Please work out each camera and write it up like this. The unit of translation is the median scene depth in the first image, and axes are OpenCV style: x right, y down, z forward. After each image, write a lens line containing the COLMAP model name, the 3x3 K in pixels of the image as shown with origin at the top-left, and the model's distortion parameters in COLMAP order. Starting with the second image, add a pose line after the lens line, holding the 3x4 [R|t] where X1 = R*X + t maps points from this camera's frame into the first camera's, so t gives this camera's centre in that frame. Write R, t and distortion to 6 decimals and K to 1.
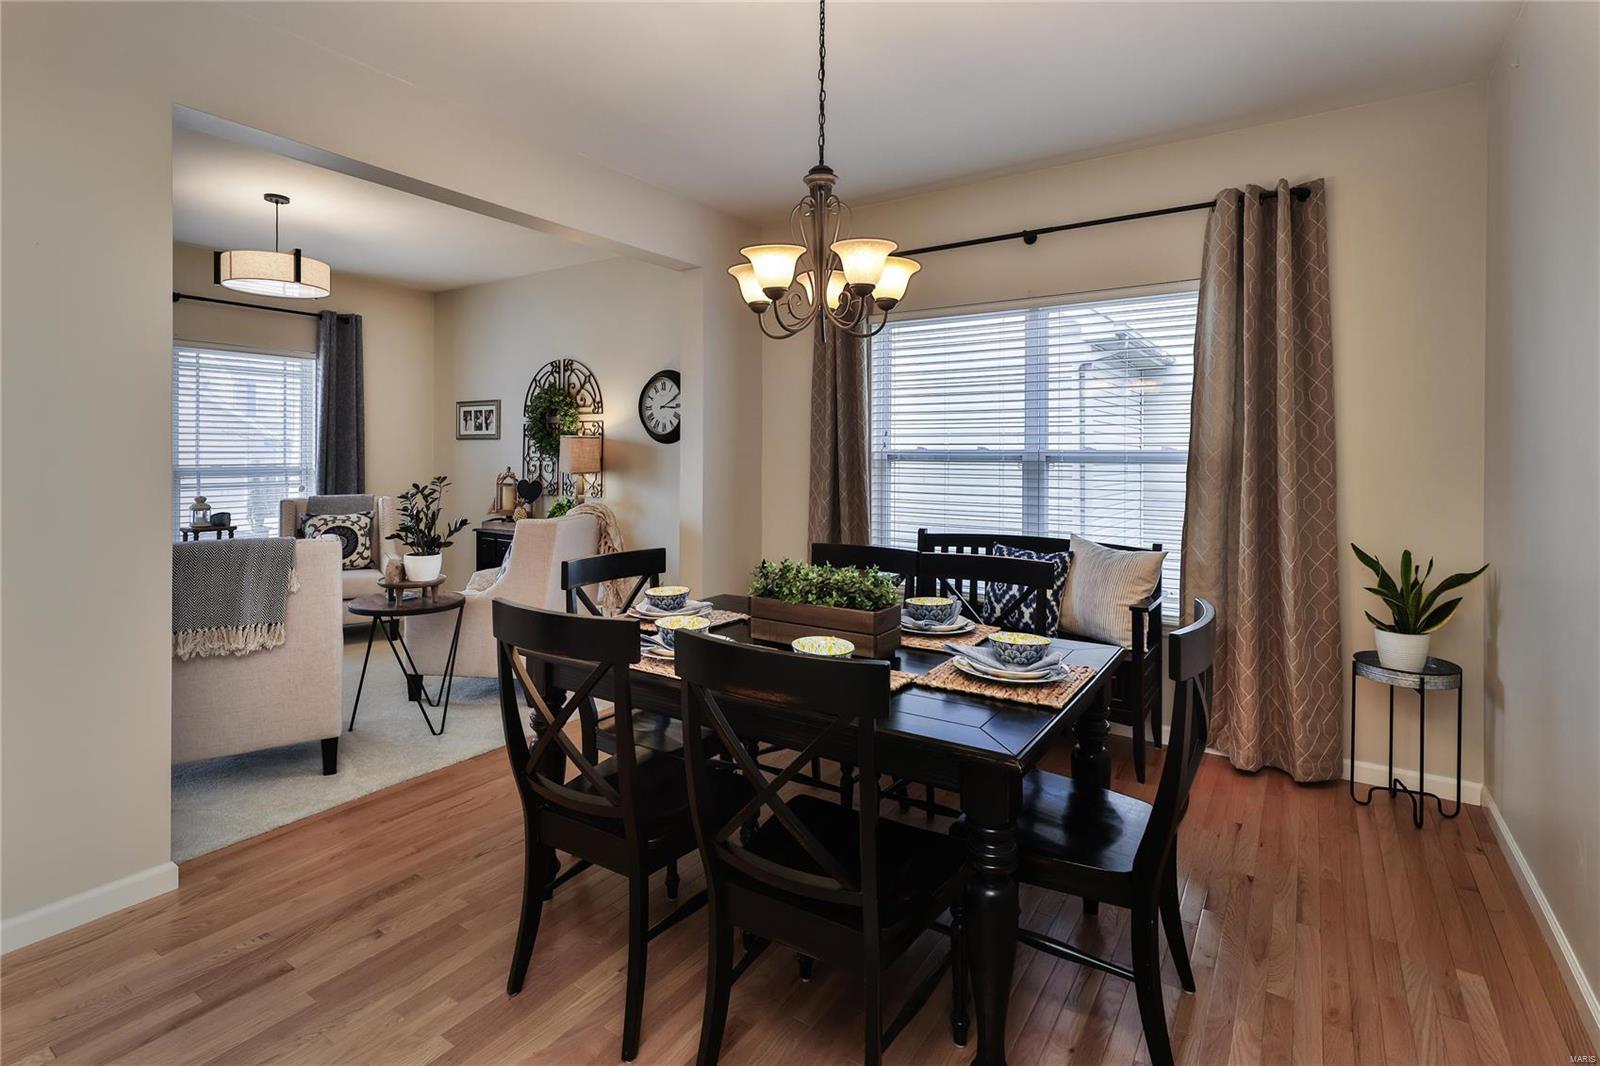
lens RADIAL K [[760.7, 0, 795.9], [0, 760.7, 453.8], [0, 0, 1]] dist [0.002863, -0.003740]
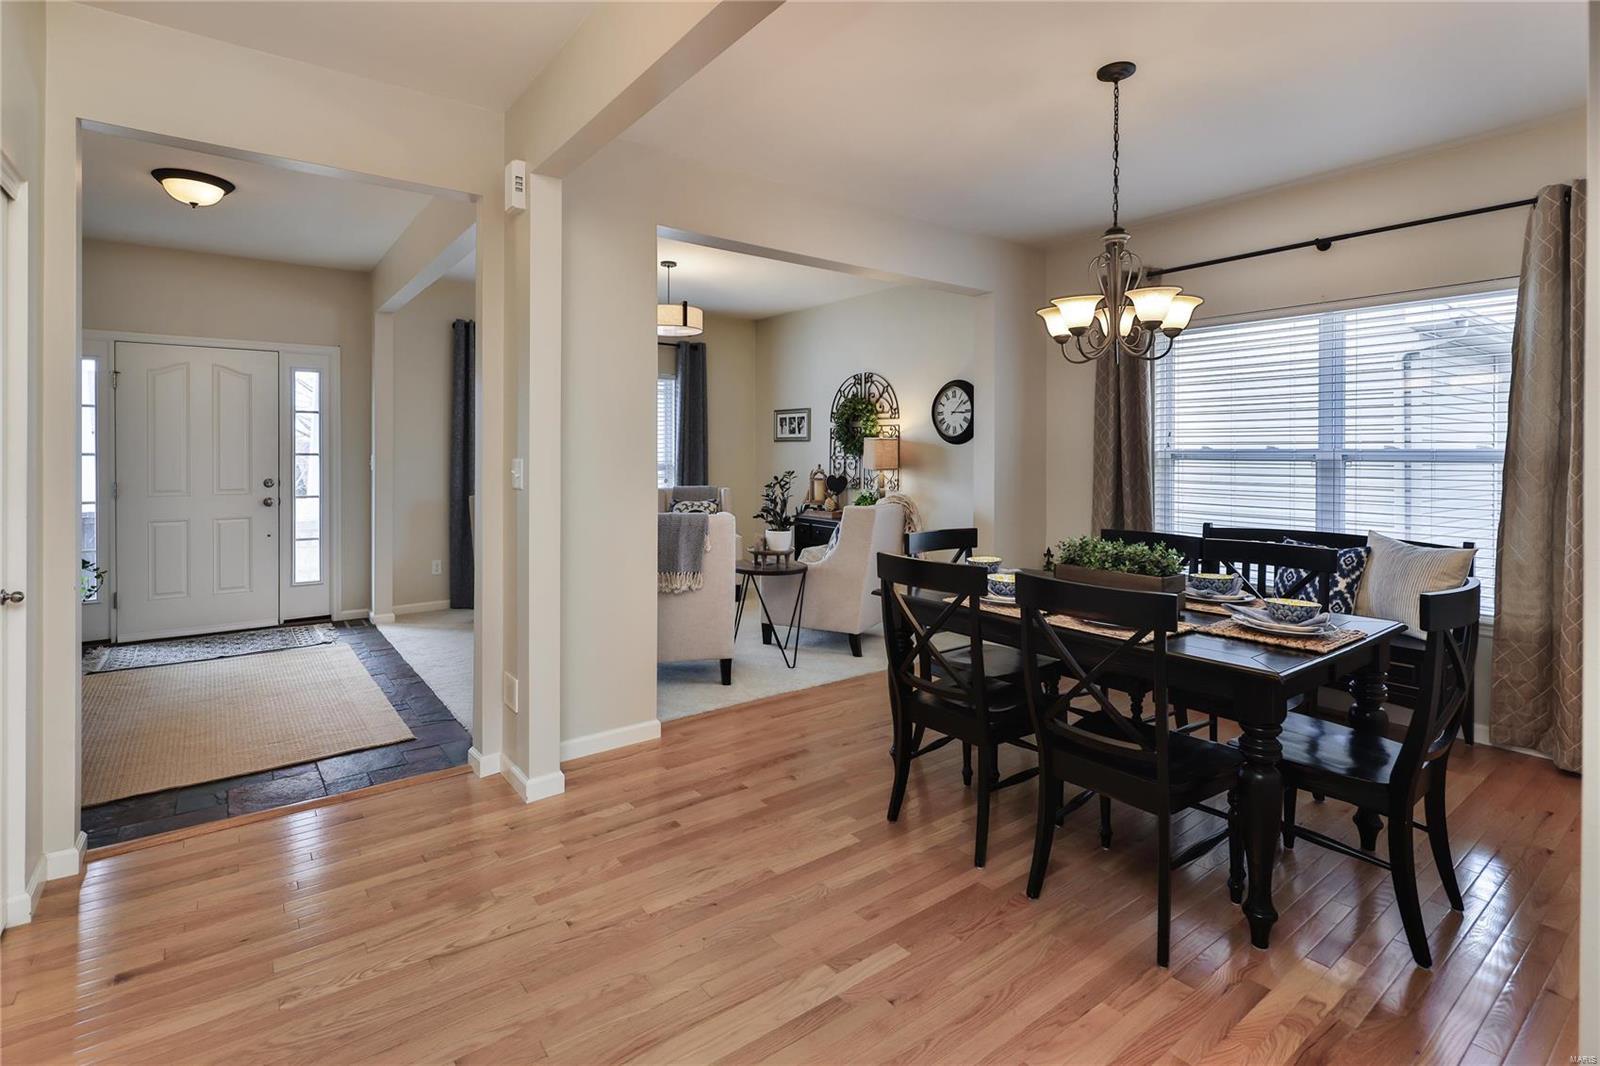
lens RADIAL K [[760.7, 0, 795.9], [0, 760.7, 453.8], [0, 0, 1]] dist [0.002863, -0.003740]
pose [[0.944362, -0.001082, -0.328905, -0.029289], [0.001327, 0.999999, 0.000523, -0.000060], [0.328905, -0.000930, 0.944363, -0.208800]]
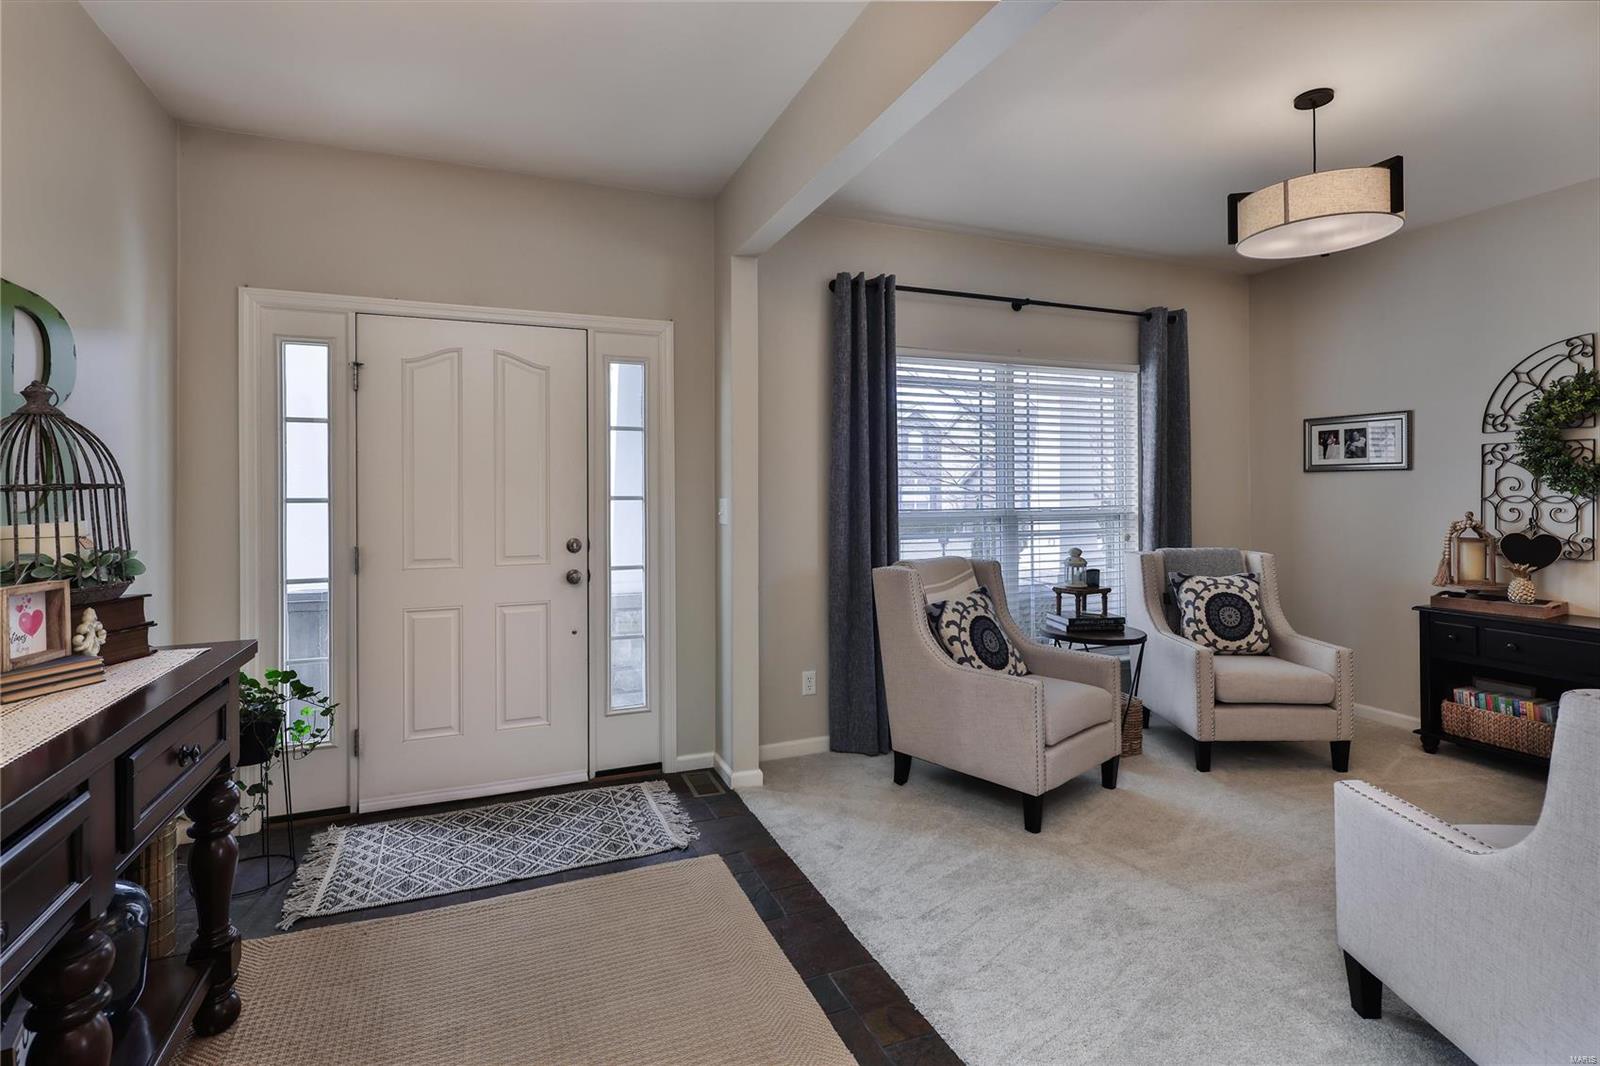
lens RADIAL K [[770.9, 0, 797.4], [0, 770.9, 489.5], [0, 0, 1]] dist [0.002097, -0.000177]
pose [[0.829950, -0.008639, -0.557771, -0.725984], [0.006847, 0.999963, -0.005300, -0.003239], [0.557795, 0.000580, 0.829978, 0.224929]]
